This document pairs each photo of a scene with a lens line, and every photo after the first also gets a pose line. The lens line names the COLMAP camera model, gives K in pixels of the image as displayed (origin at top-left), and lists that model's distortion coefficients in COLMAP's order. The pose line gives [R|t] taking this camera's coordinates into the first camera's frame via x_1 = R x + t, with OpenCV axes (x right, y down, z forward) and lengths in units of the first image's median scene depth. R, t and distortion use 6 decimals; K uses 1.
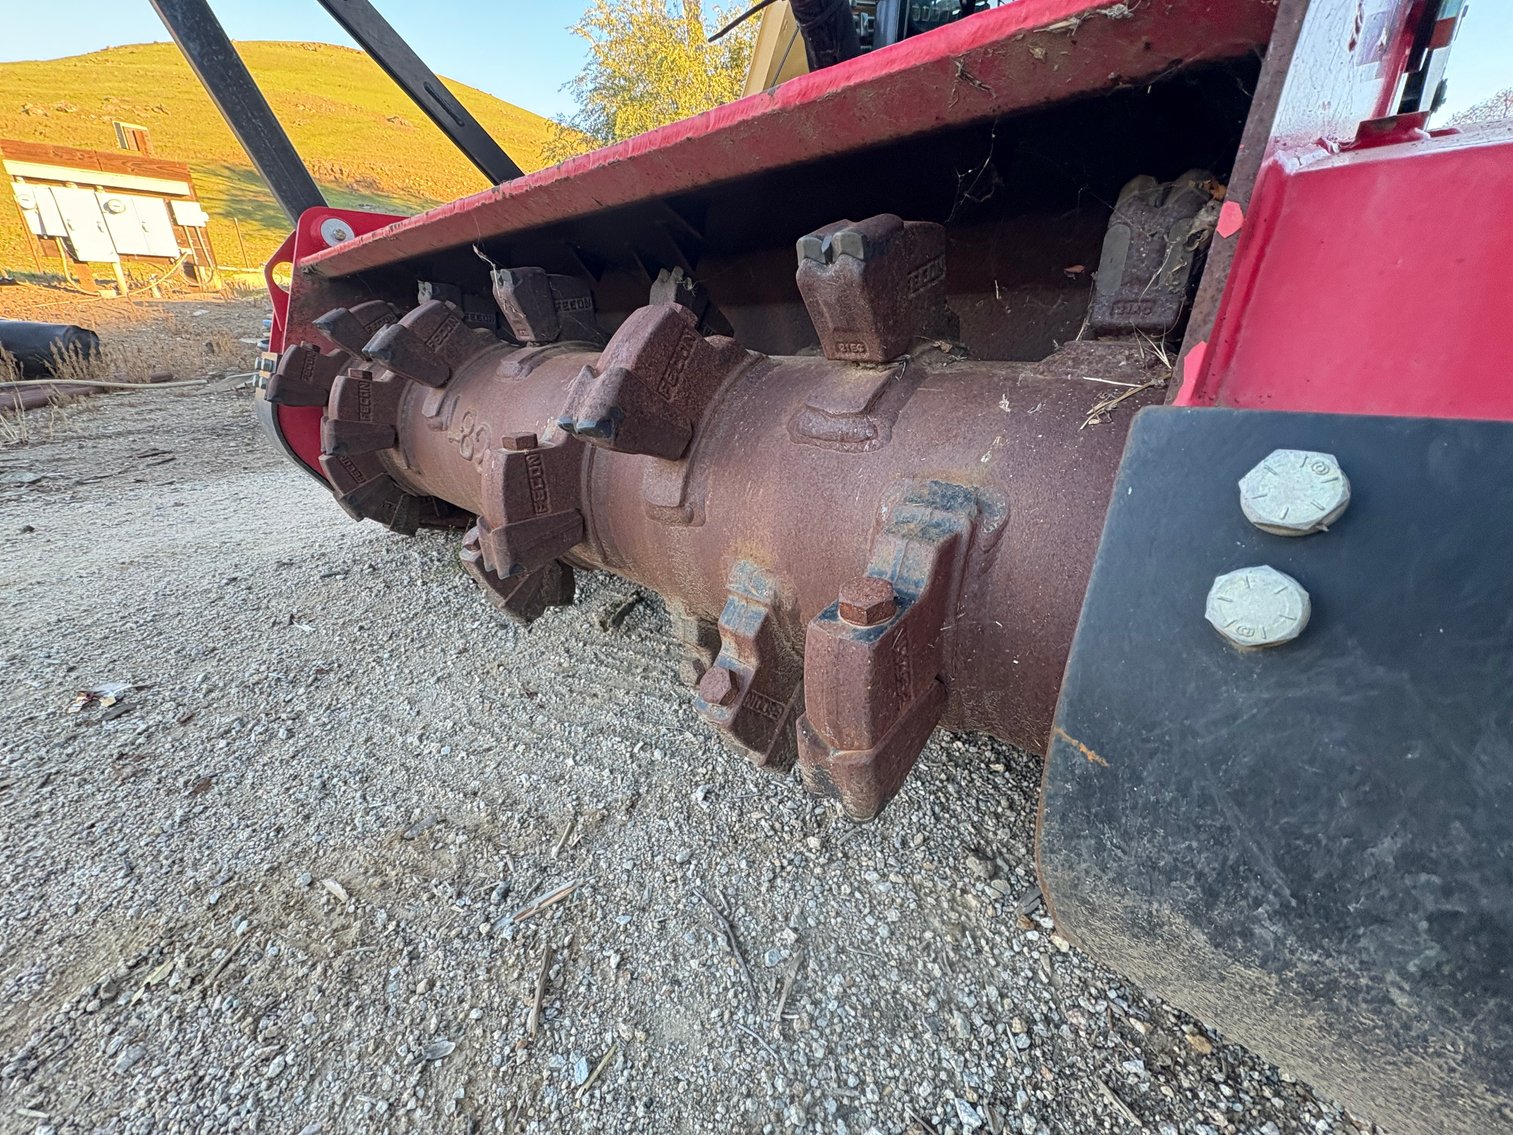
lens RADIAL K [[602.1, 0, 747.7], [0, 602.1, 568.7], [0, 0, 1]] dist [0.003280, -0.000339]
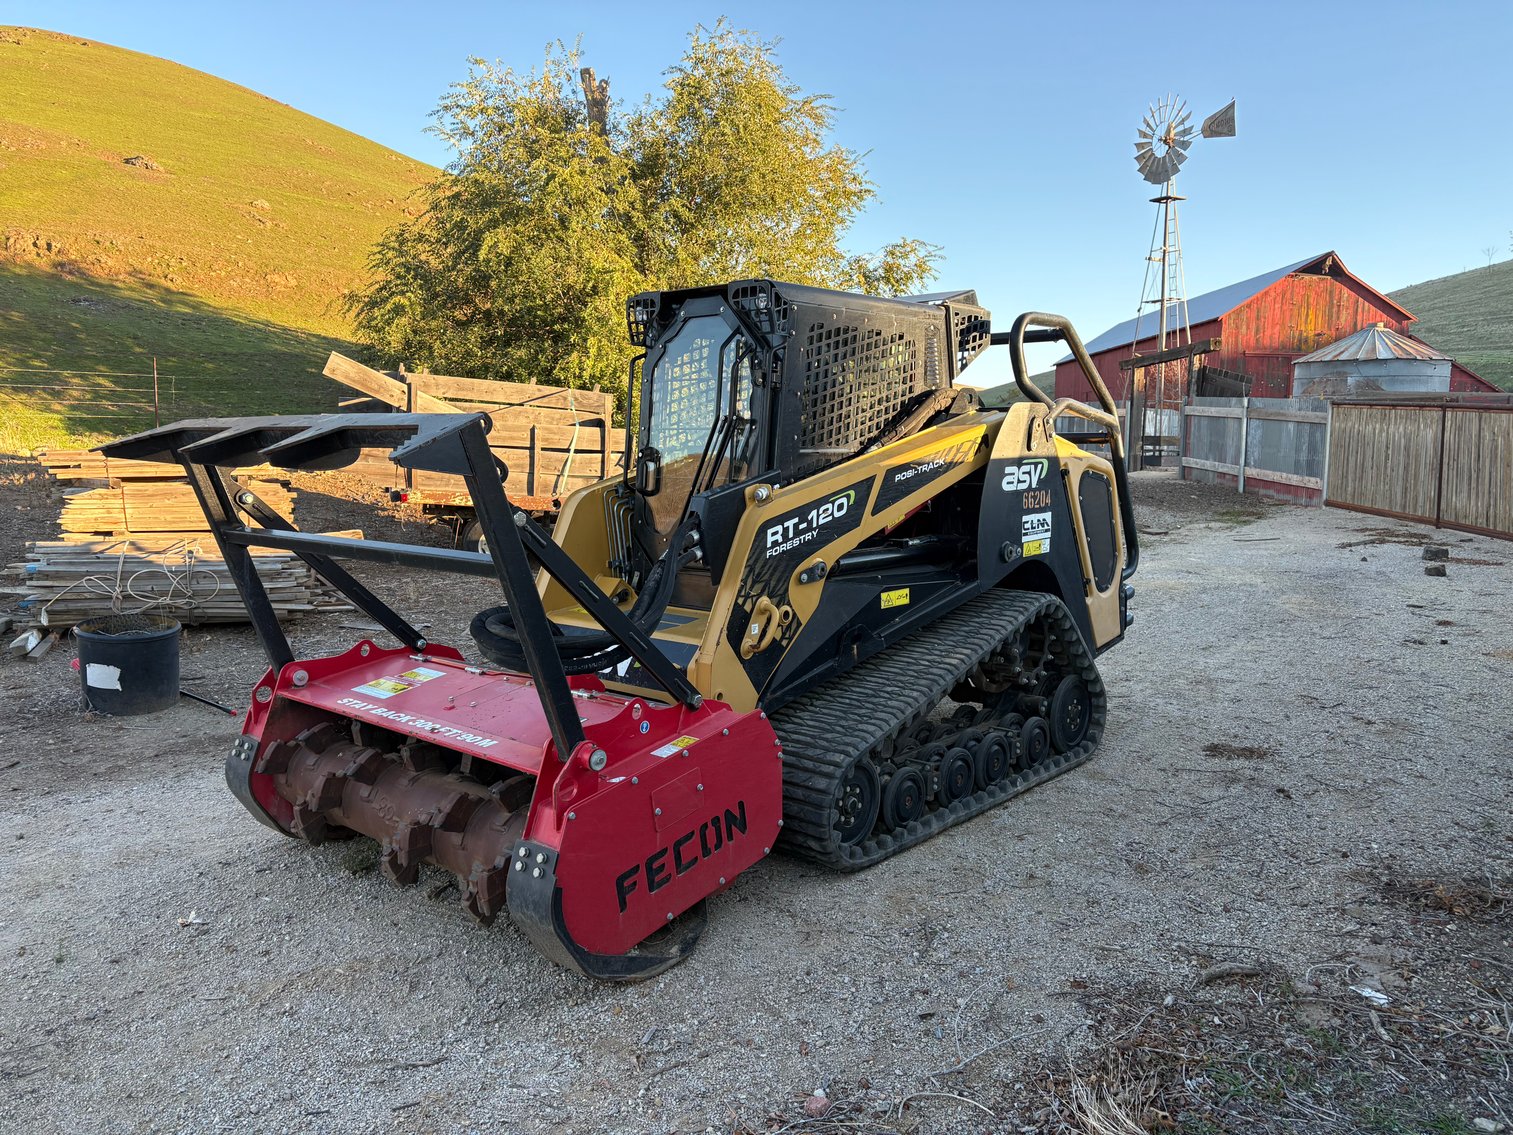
lens RADIAL K [[1143.7, 0, 757.2], [0, 1143.7, 571.6], [0, 0, 1]] dist [0.030612, -0.004363]
pose [[0.998482, 0.021198, 0.050832, 0.813931], [-0.007021, 0.964421, -0.264277, 0.074945], [-0.054626, 0.263519, 0.963106, -3.919988]]
